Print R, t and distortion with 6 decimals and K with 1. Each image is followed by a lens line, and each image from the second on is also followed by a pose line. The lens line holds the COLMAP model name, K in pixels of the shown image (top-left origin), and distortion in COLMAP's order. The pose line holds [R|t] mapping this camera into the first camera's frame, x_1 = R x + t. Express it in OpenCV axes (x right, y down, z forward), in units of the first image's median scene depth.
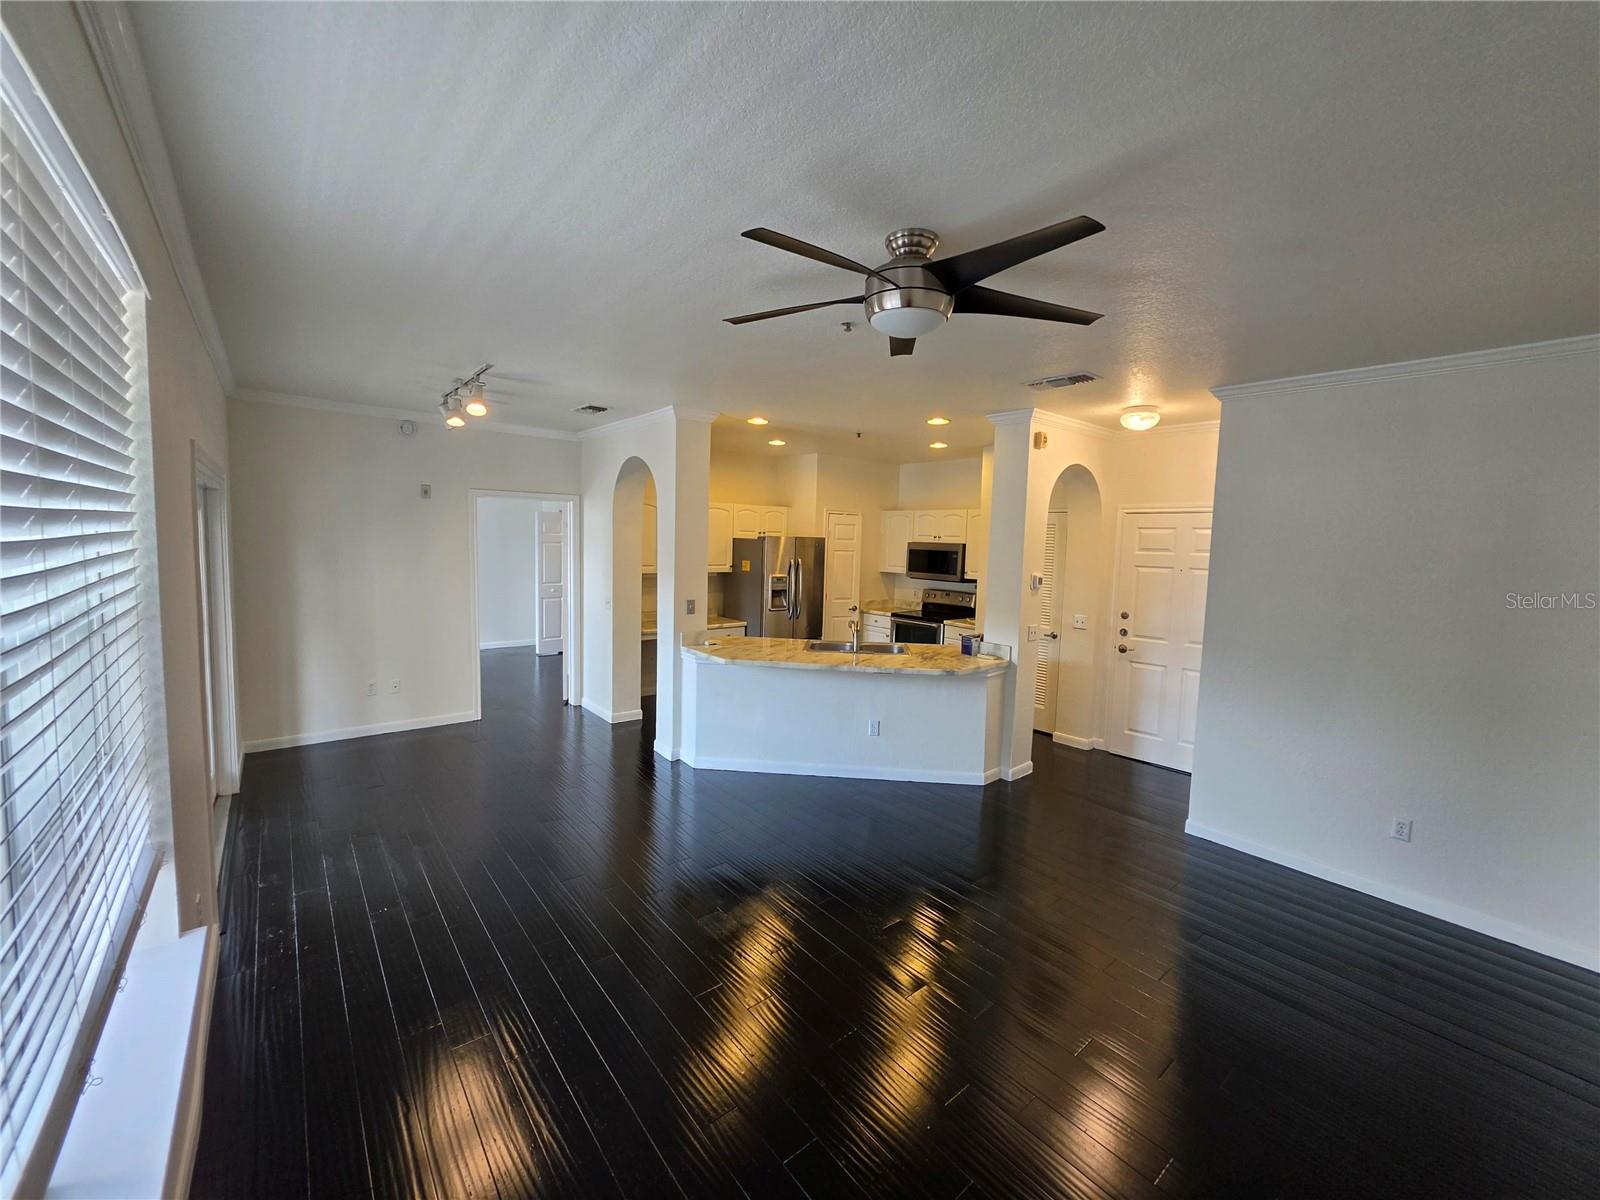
lens RADIAL K [[634.9, 0, 792.8], [0, 634.9, 588.1], [0, 0, 1]] dist [-0.003666, -0.000113]
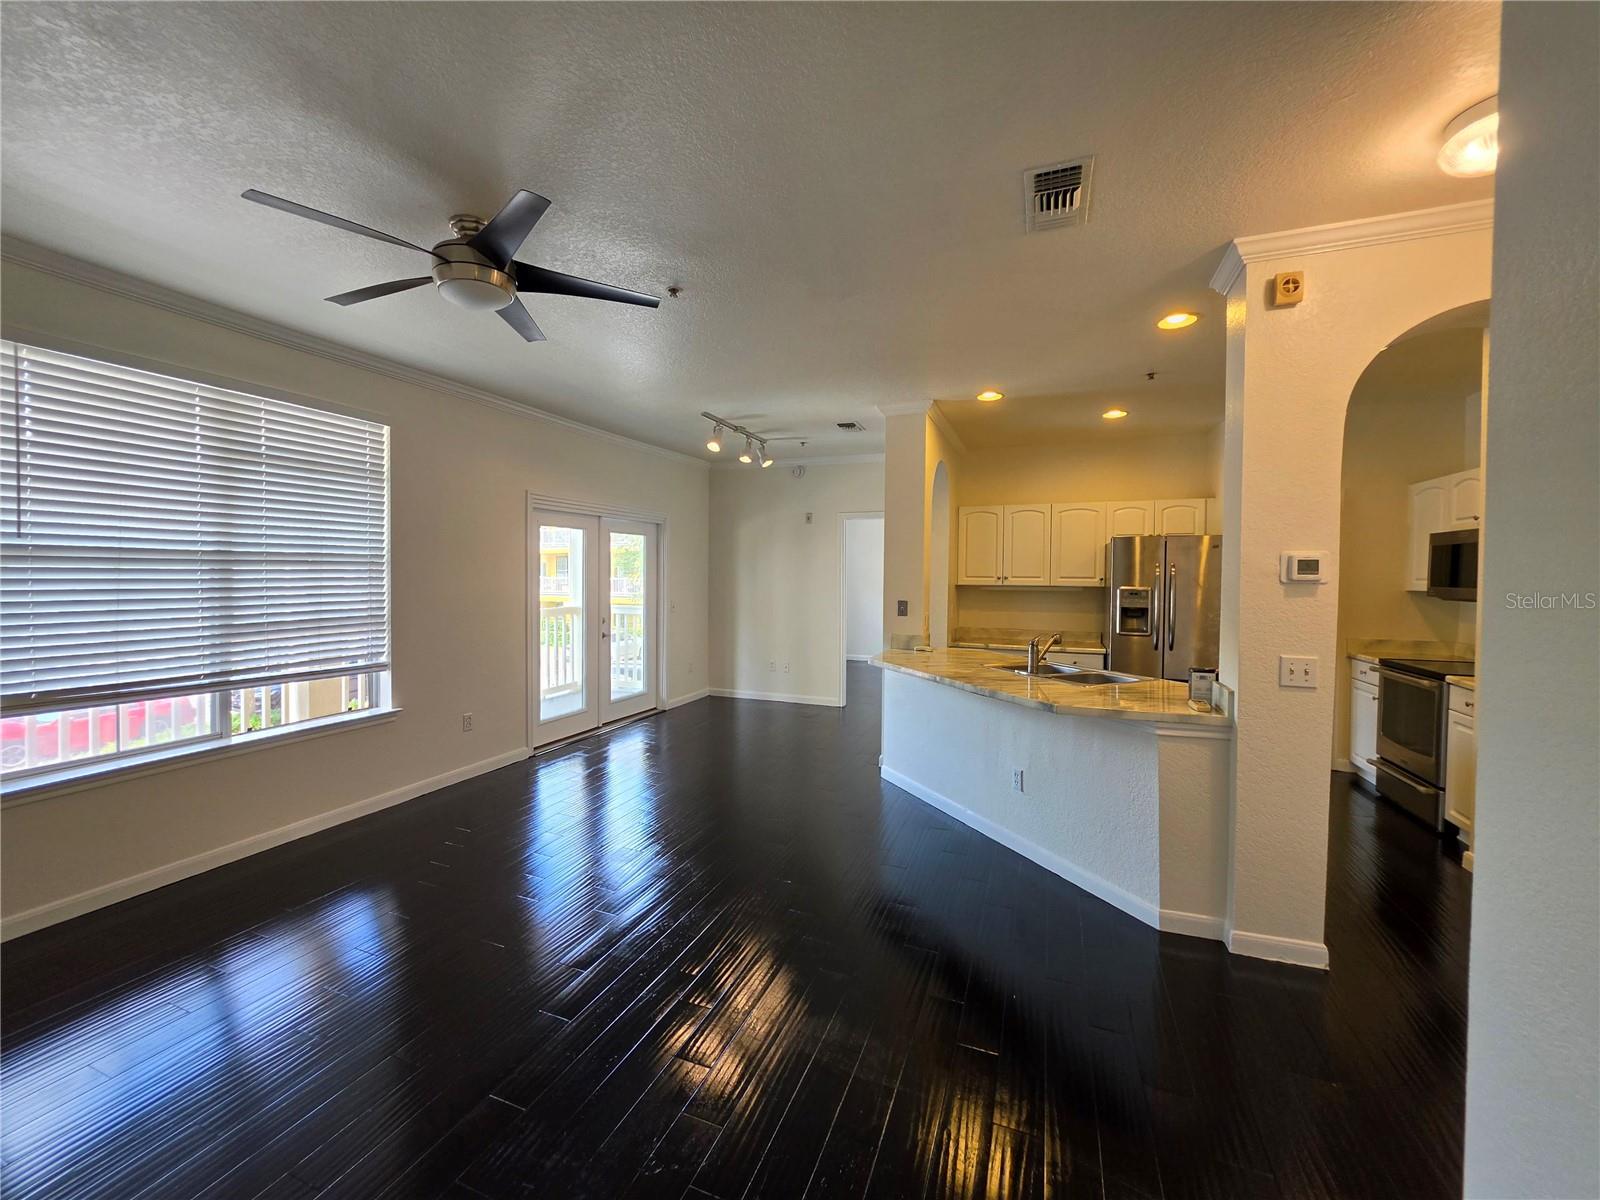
lens RADIAL K [[634.9, 0, 792.8], [0, 634.9, 588.1], [0, 0, 1]] dist [-0.003666, -0.000113]
pose [[0.489183, -0.004154, -0.872171, 0.413874], [-0.064029, 0.997119, -0.040662, 0.034224], [0.869828, 0.075735, 0.487508, 0.275072]]
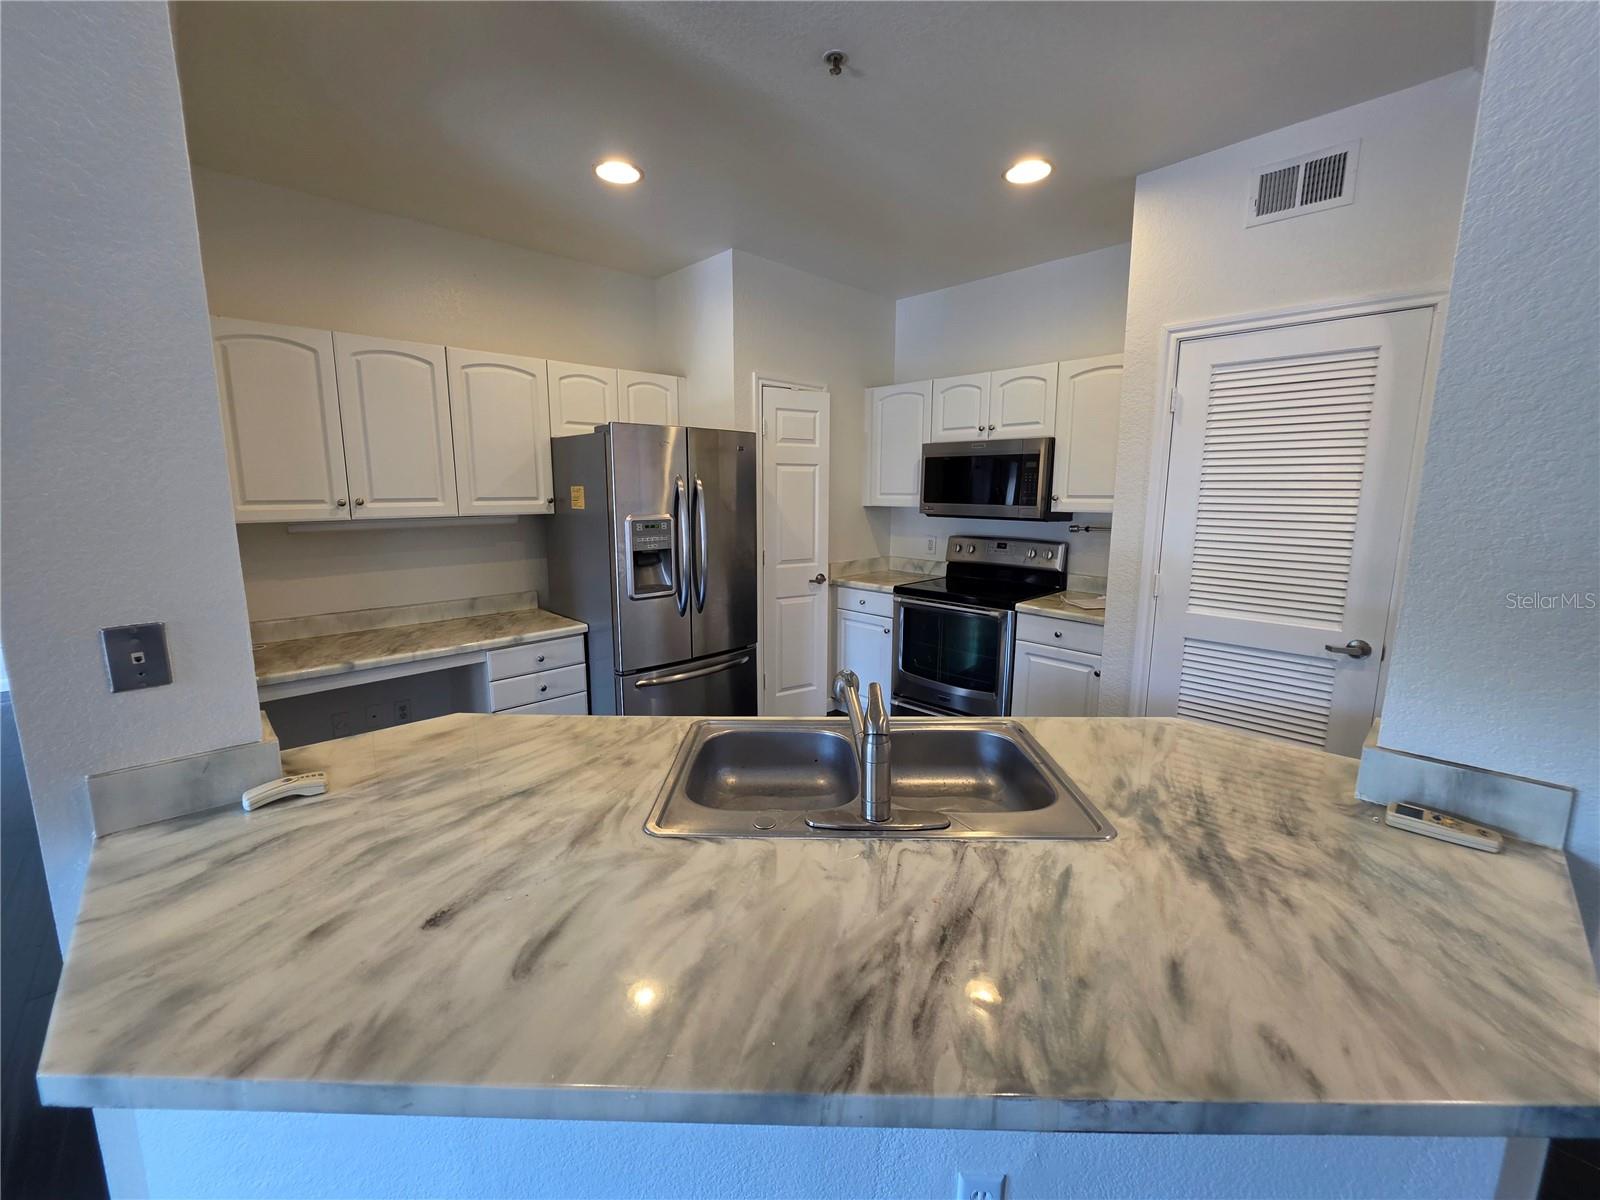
lens RADIAL K [[634.9, 0, 792.8], [0, 634.9, 588.1], [0, 0, 1]] dist [-0.003666, -0.000113]
pose [[0.996032, -0.040493, 0.079247, 0.037436], [0.033944, 0.996029, 0.082302, -0.003659], [-0.082265, -0.079286, 0.993452, 0.534951]]
